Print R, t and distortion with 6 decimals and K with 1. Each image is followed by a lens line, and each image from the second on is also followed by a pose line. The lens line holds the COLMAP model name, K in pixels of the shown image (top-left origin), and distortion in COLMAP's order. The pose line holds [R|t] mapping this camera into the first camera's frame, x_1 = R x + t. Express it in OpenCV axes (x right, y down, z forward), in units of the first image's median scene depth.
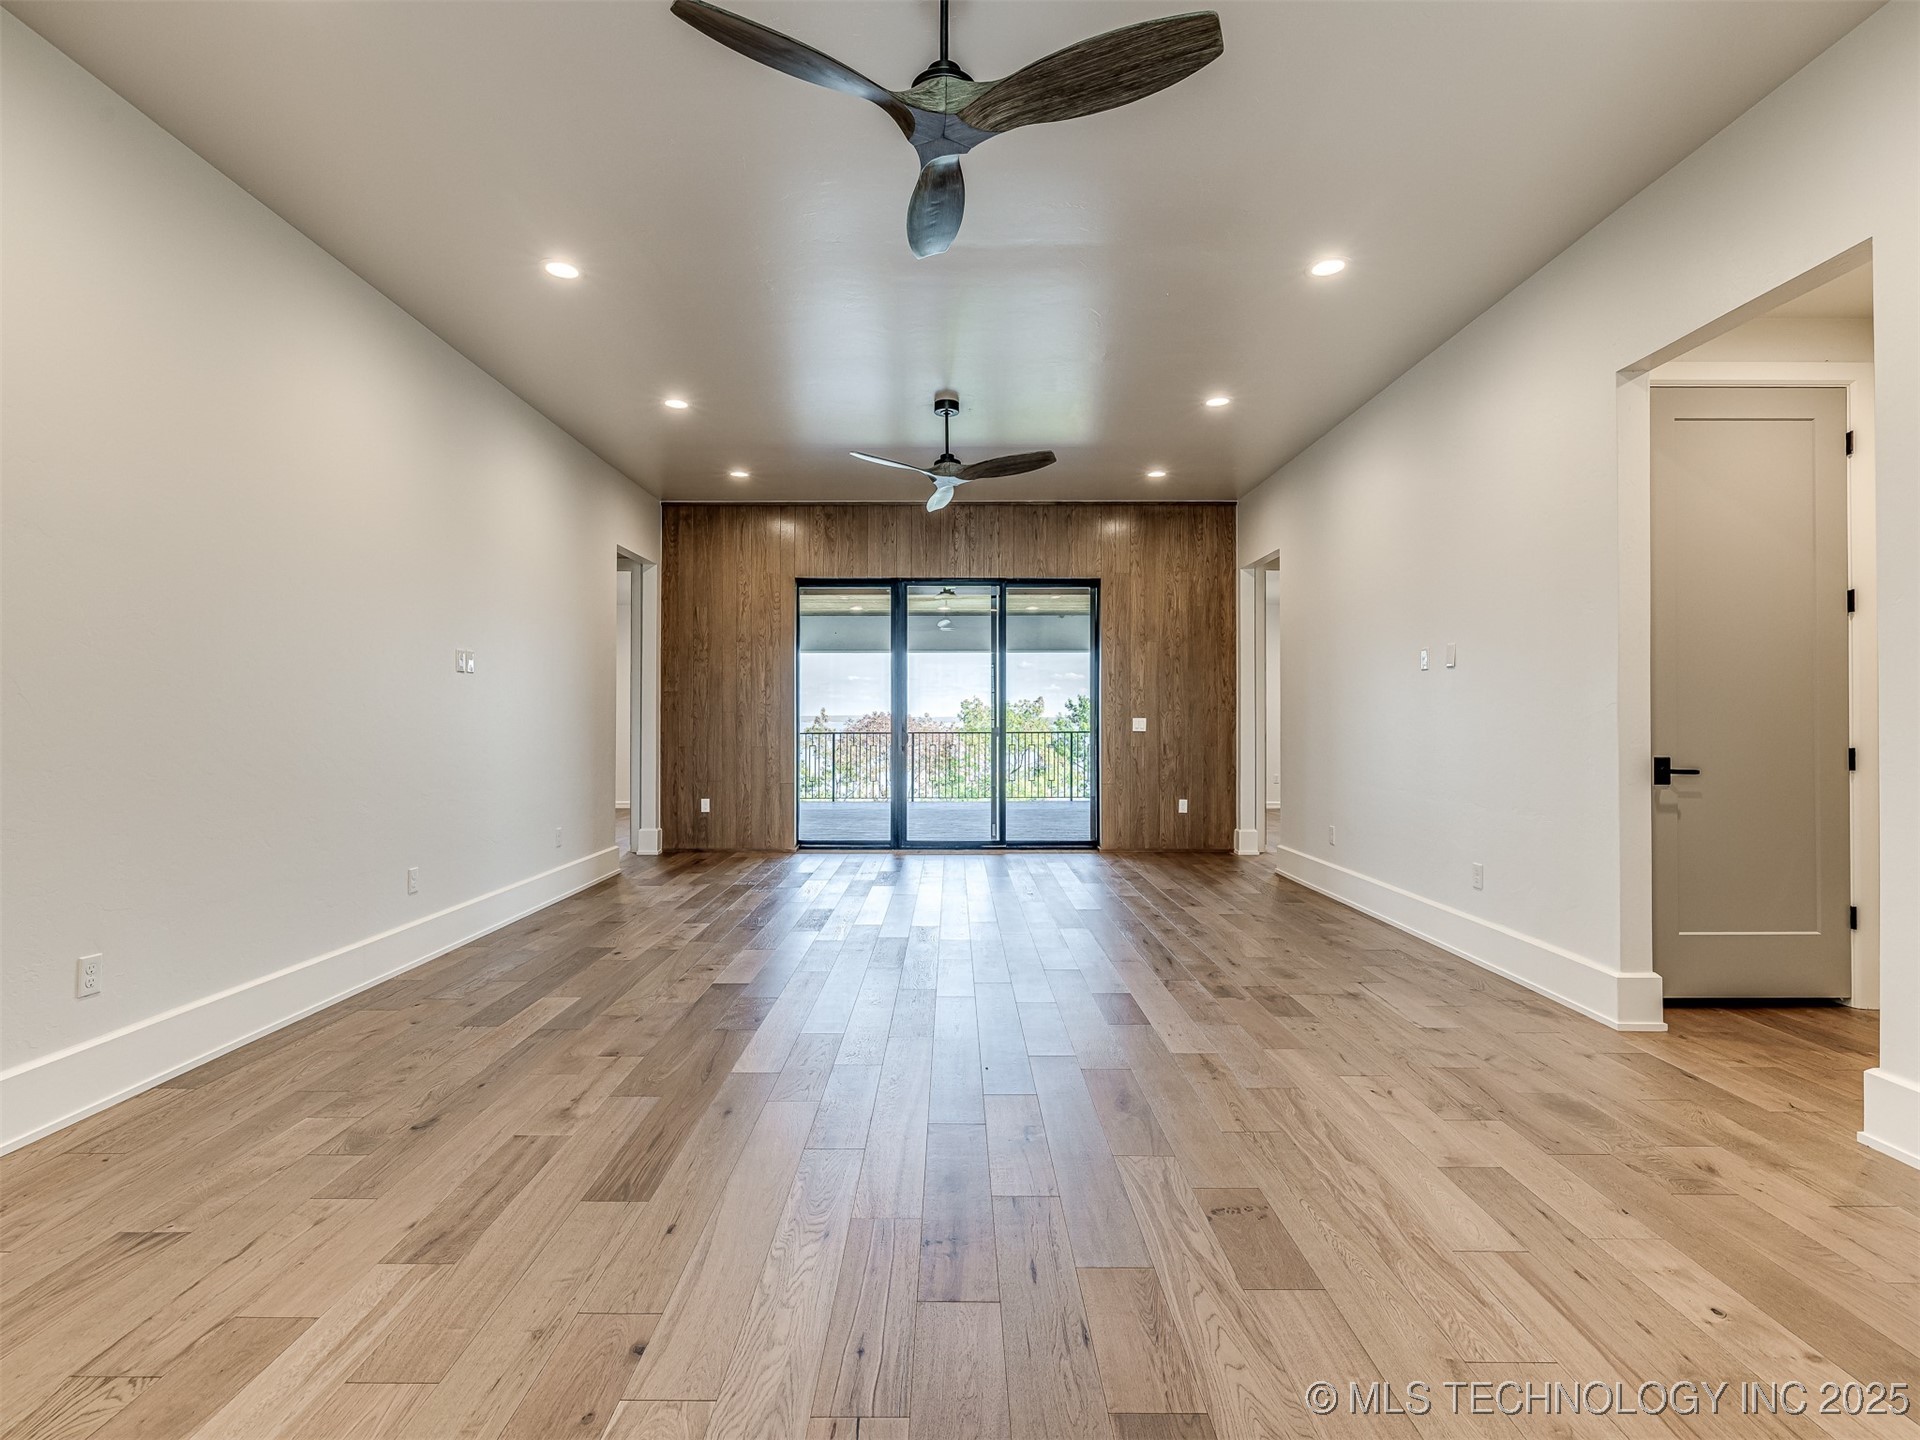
lens RADIAL K [[922.6, 0, 956.5], [0, 922.6, 719.3], [0, 0, 1]] dist [-0.000986, 0.001131]
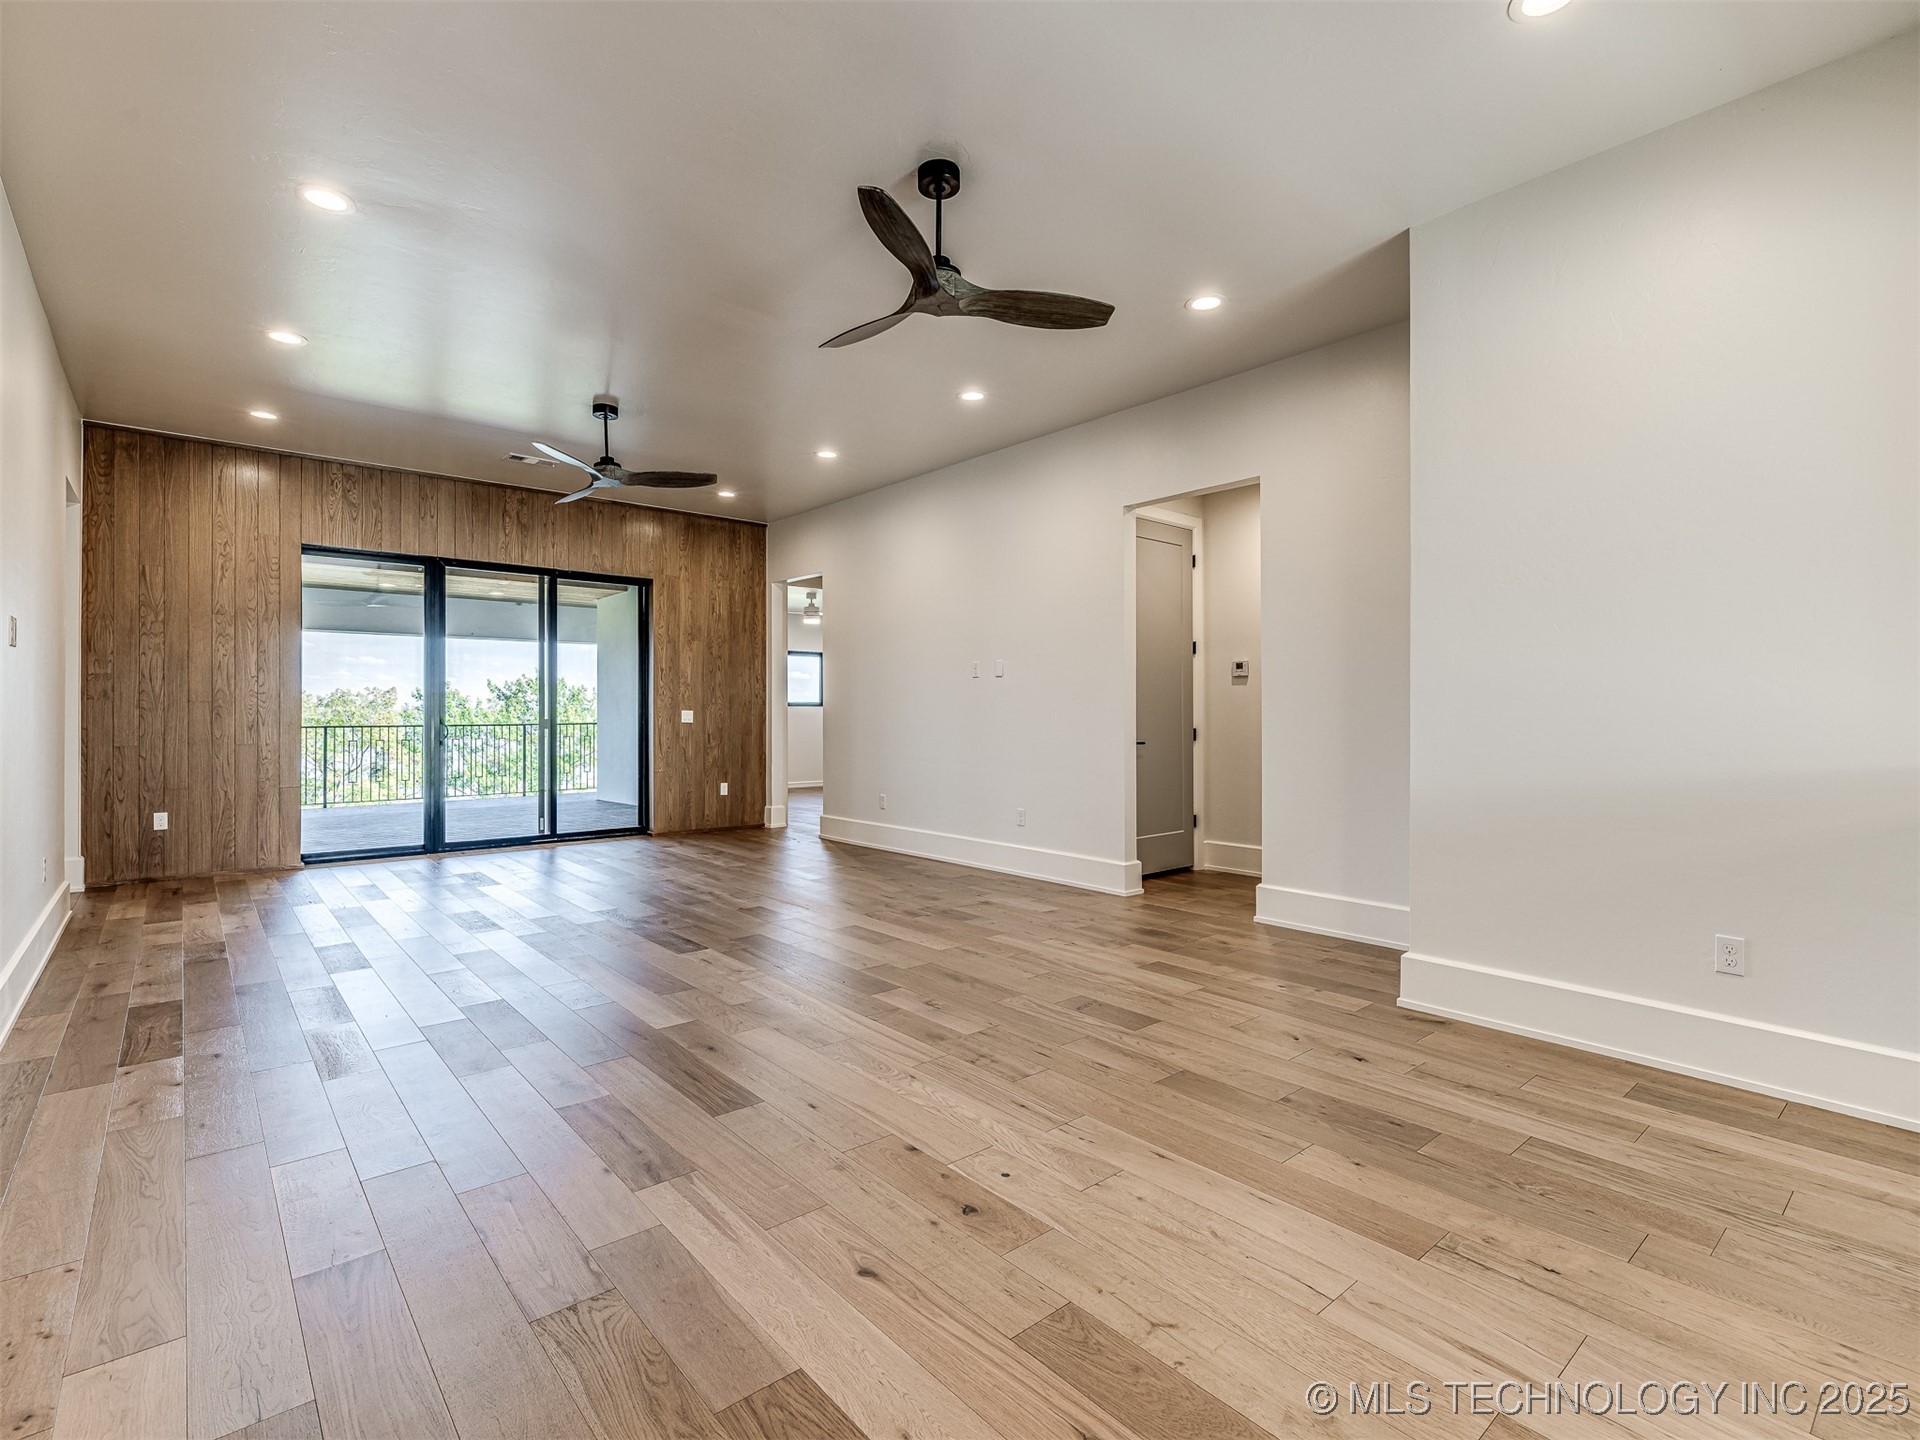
lens RADIAL K [[918.2, 0, 958.6], [0, 918.2, 710.8], [0, 0, 1]] dist [-0.001561, 0.000254]
pose [[0.752220, 0.002375, 0.658907, -0.275730], [-0.001941, 0.999997, -0.001389, -0.000077], [-0.658909, -0.000234, 0.752223, -0.028479]]
